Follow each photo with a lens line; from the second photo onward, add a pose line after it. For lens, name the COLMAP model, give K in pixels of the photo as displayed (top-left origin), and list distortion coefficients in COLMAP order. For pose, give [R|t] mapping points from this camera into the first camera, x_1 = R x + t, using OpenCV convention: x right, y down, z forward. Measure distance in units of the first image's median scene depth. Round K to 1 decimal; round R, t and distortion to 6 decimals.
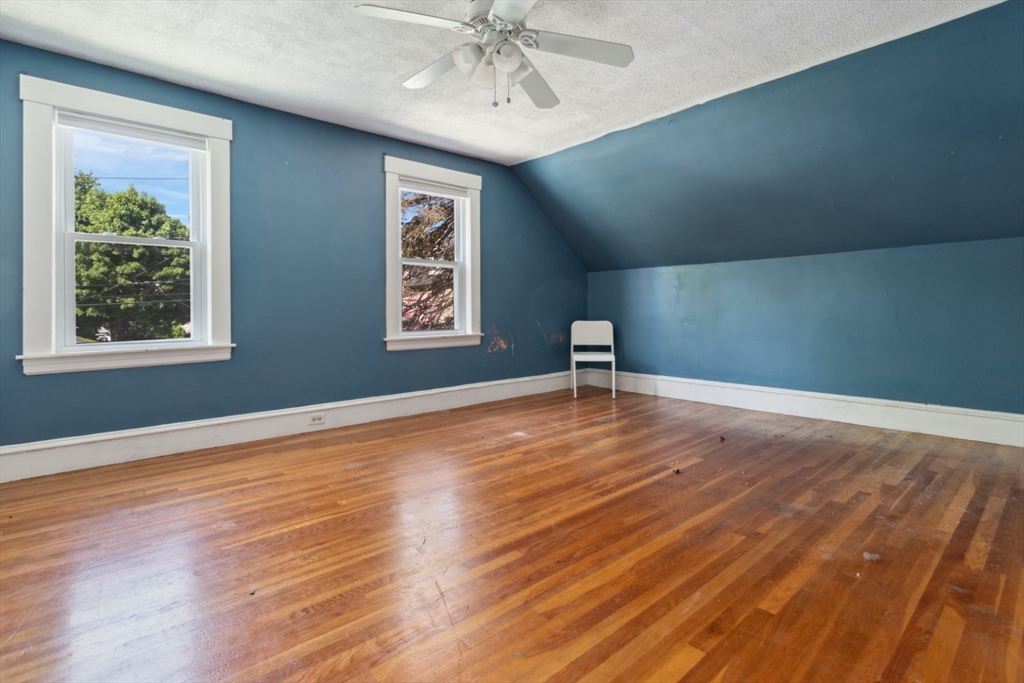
lens RADIAL K [[497.8, 0, 526.2], [0, 497.8, 307.0], [0, 0, 1]] dist [0.001571, 0.000186]
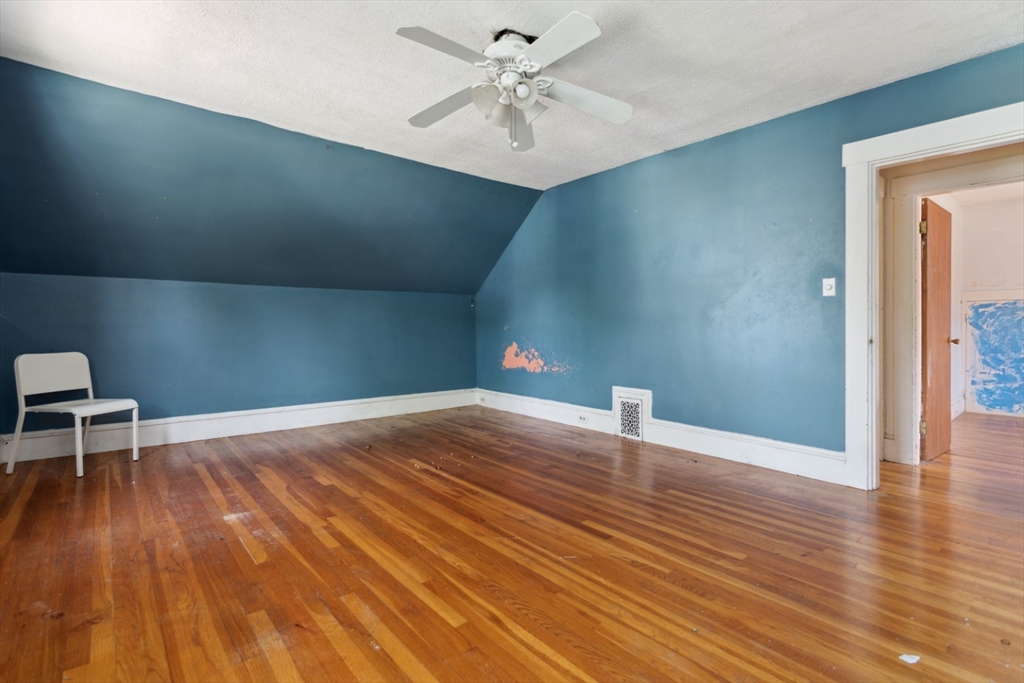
lens RADIAL K [[489.7, 0, 515.6], [0, 489.7, 323.1], [0, 0, 1]] dist [0.001413, 0.000815]
pose [[0.041597, 0.016240, 0.999002, -0.678572], [-0.003051, 0.999865, -0.016127, -0.002727], [-0.999130, -0.002377, 0.041641, 0.583720]]
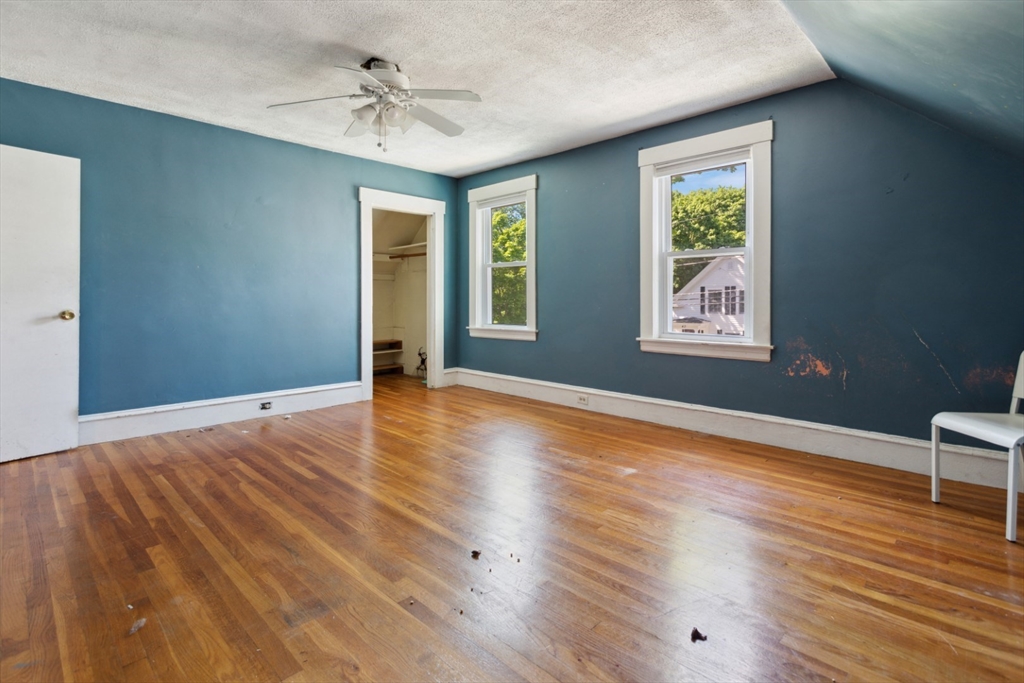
lens RADIAL K [[499.0, 0, 514.3], [0, 499.0, 305.9], [0, 0, 1]] dist [-0.000993, 0.000386]
pose [[0.053671, 0.017344, -0.998408, 0.758338], [-0.001021, 0.999850, 0.017314, -0.018670], [0.998558, 0.000090, 0.053681, 0.778437]]
